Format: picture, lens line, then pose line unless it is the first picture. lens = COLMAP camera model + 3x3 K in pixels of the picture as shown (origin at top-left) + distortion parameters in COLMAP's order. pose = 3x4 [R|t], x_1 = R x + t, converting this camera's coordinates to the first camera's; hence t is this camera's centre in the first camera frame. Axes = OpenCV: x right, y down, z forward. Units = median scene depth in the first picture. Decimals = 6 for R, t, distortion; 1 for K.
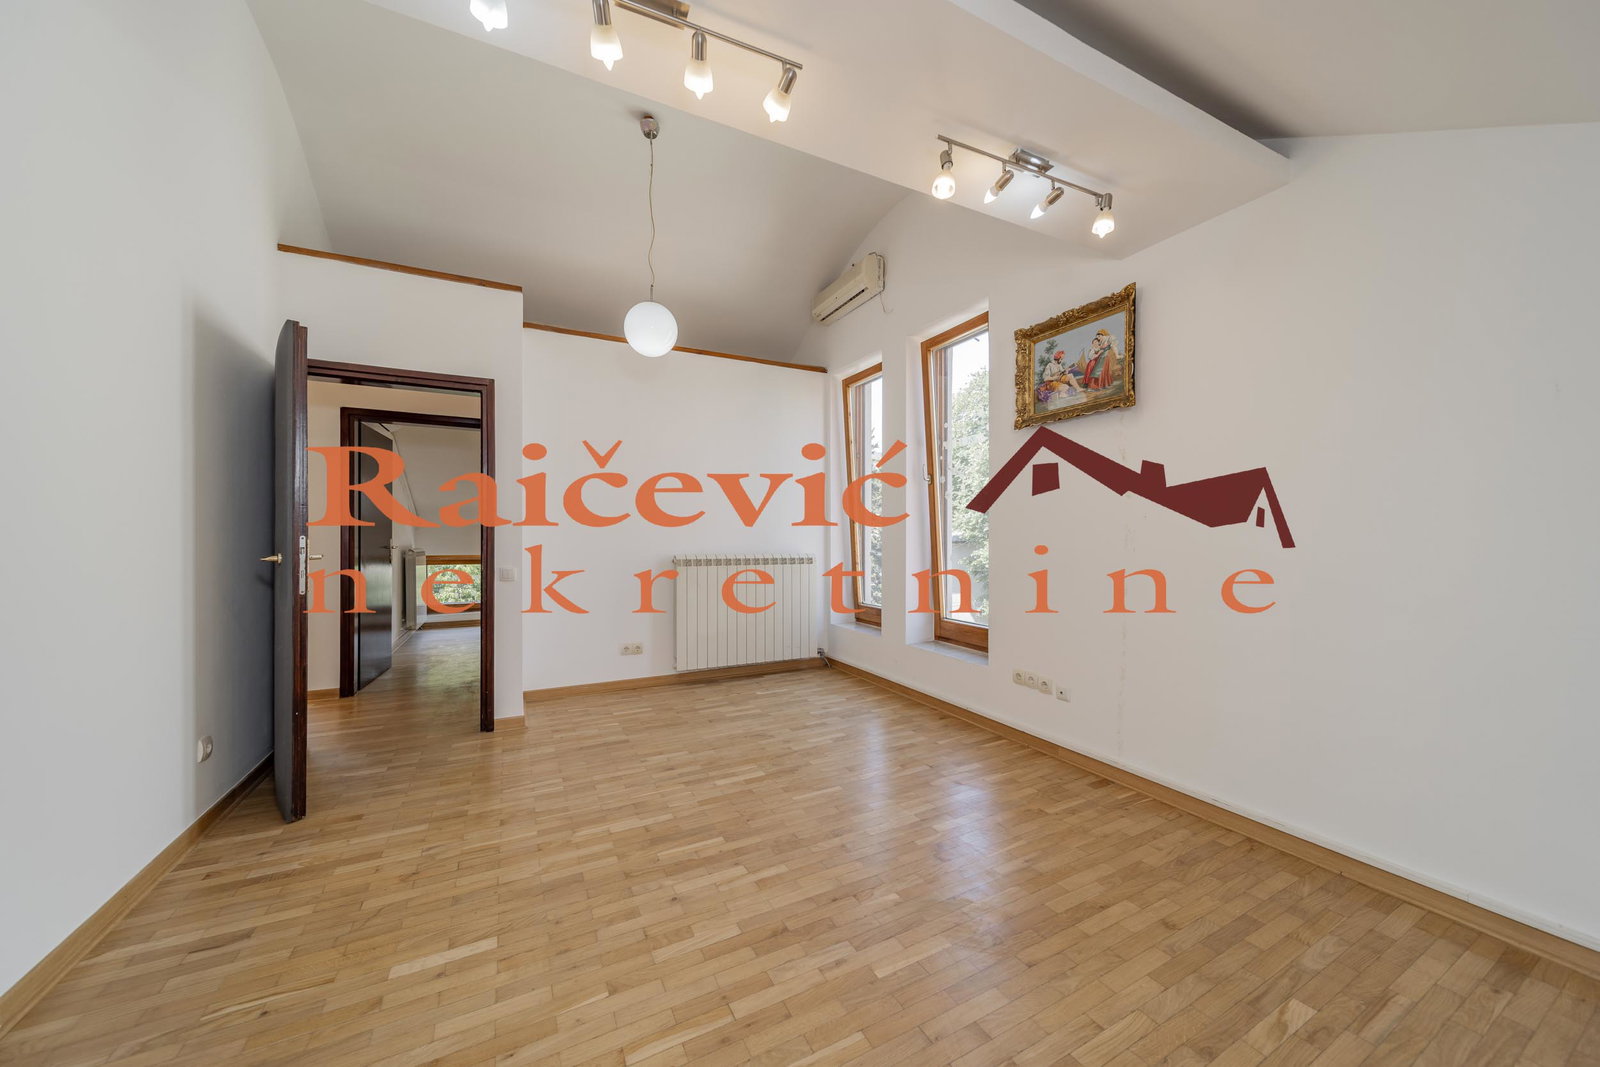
lens RADIAL K [[576.8, 0, 800.0], [0, 576.8, 533.5], [0, 0, 1]] dist [0.006093, 0.000099]
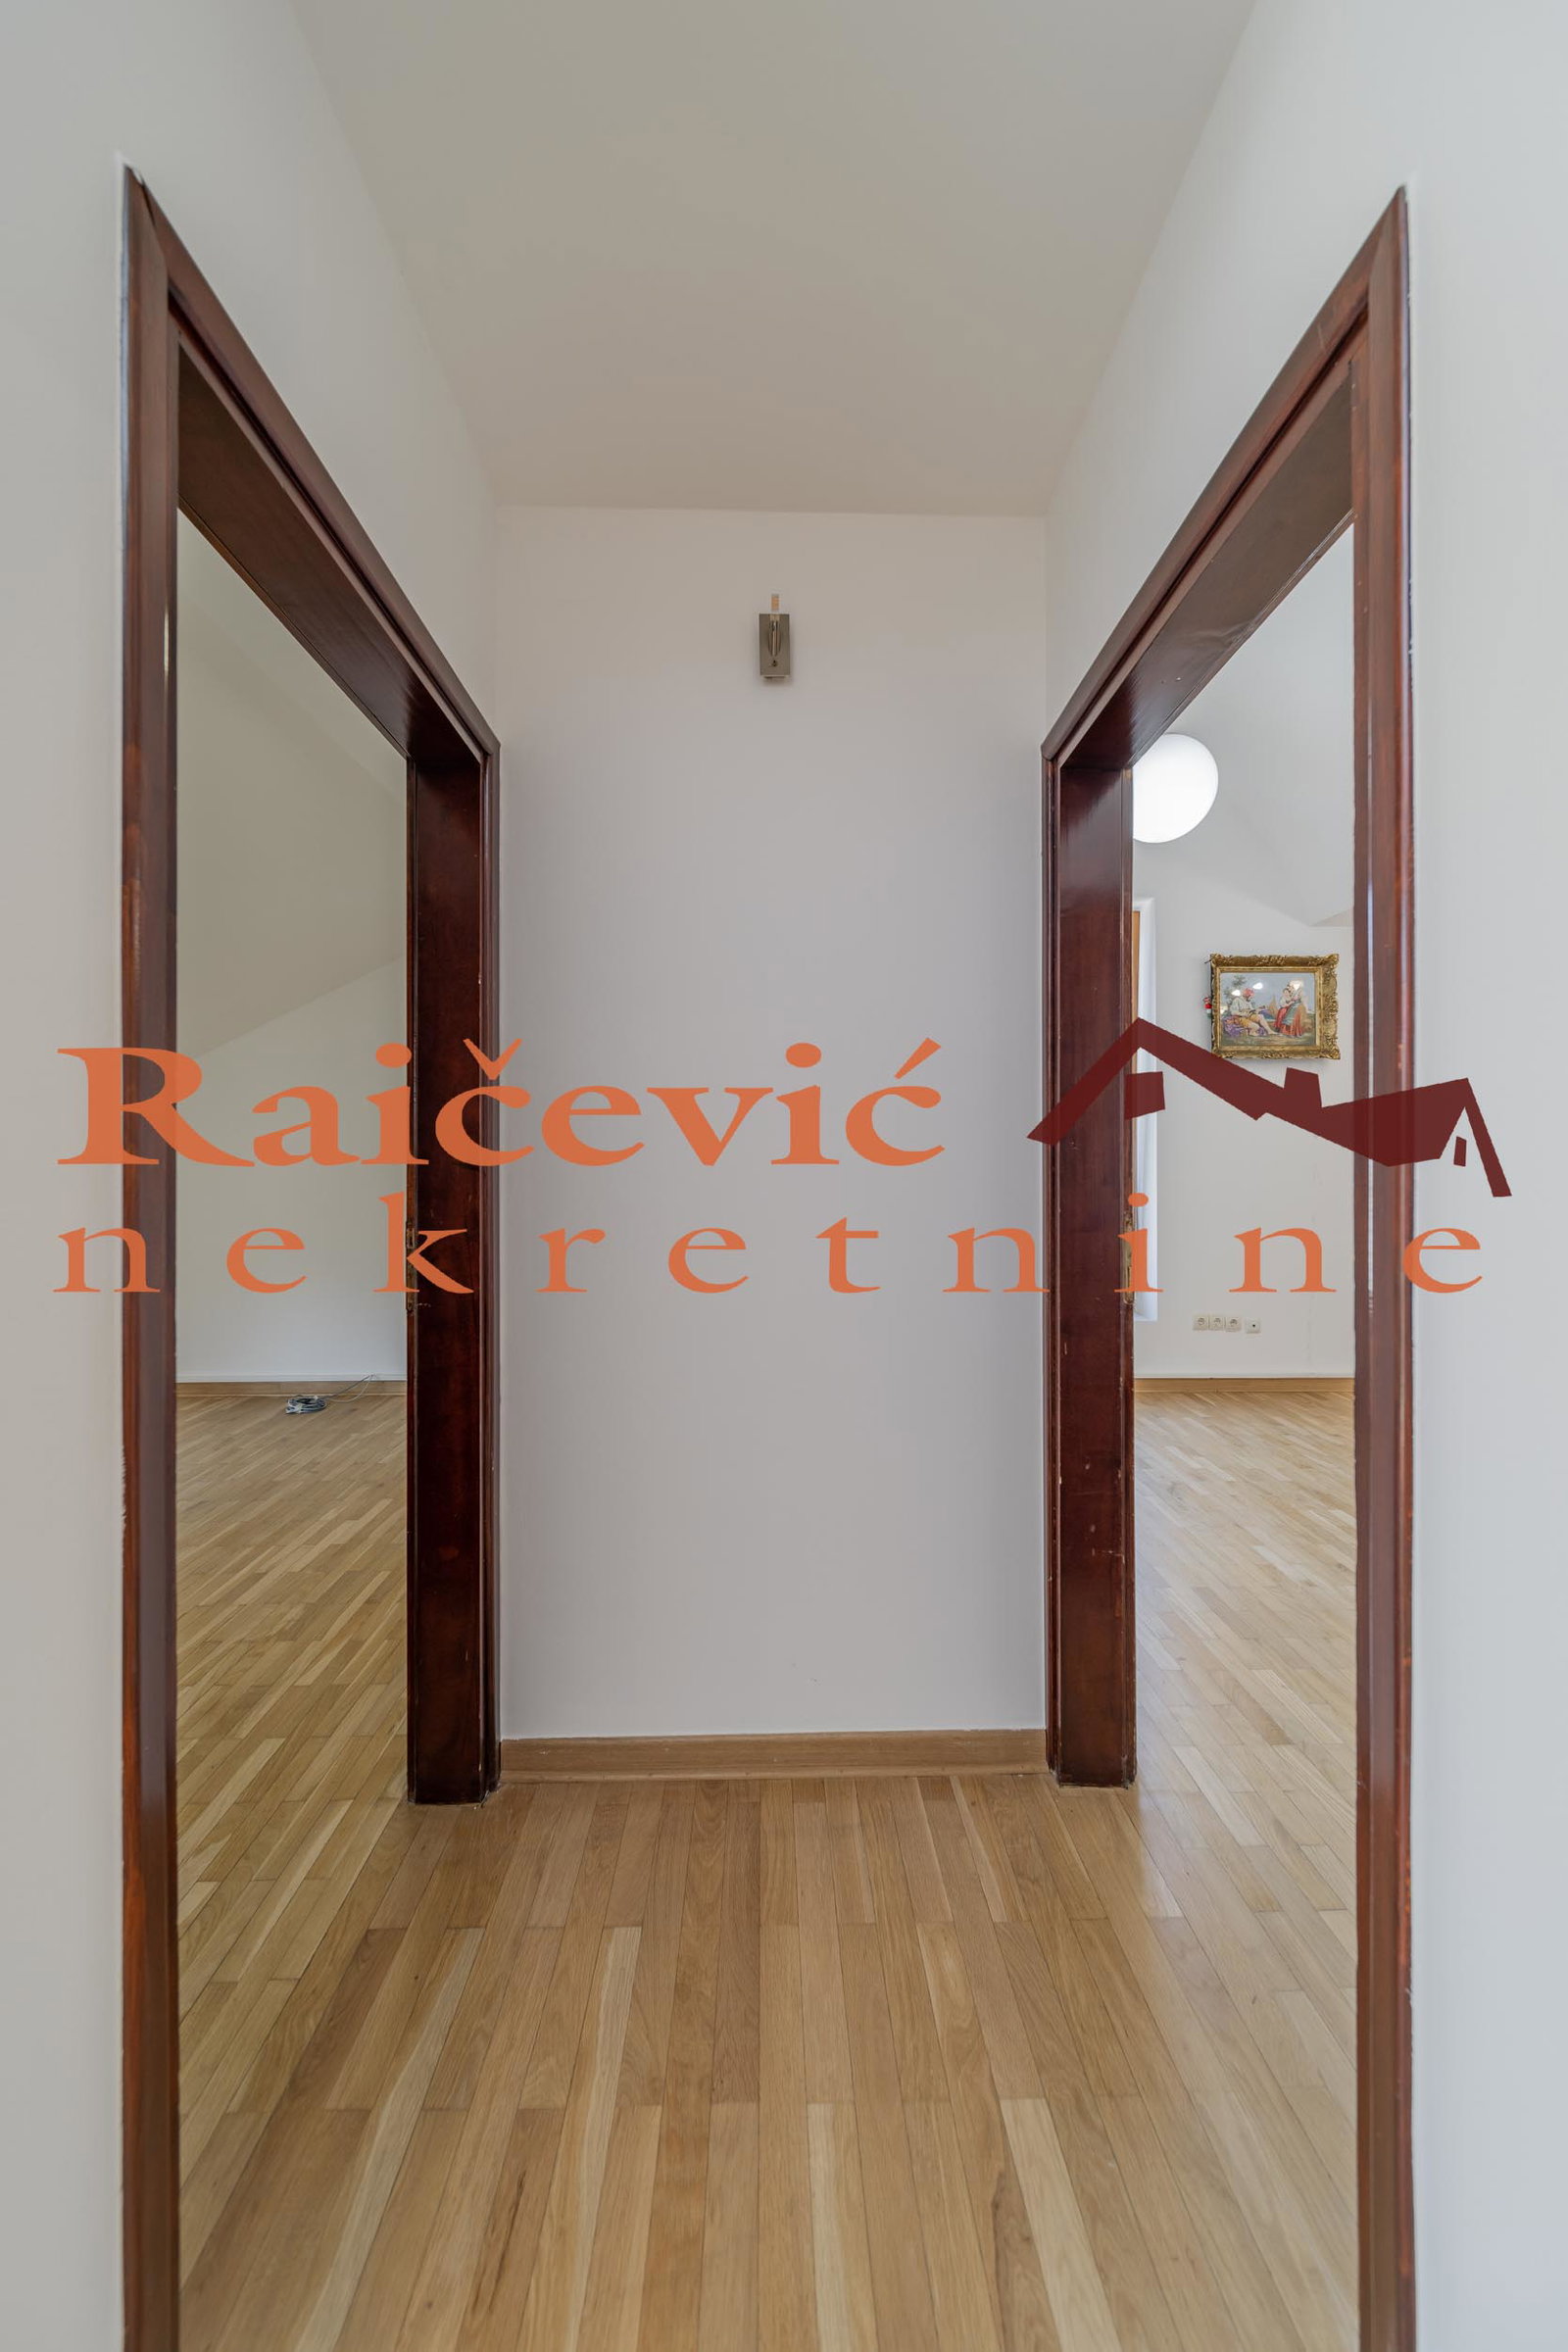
lens RADIAL K [[830.9, 0, 789.5], [0, 830.9, 1146.5], [0, 0, 1]] dist [-0.000966, -0.002354]
pose [[0.429173, 0.009890, 0.903168, -1.256680], [-0.003466, 0.999951, -0.009303, -0.023544], [-0.903216, 0.000862, 0.429186, 1.142504]]
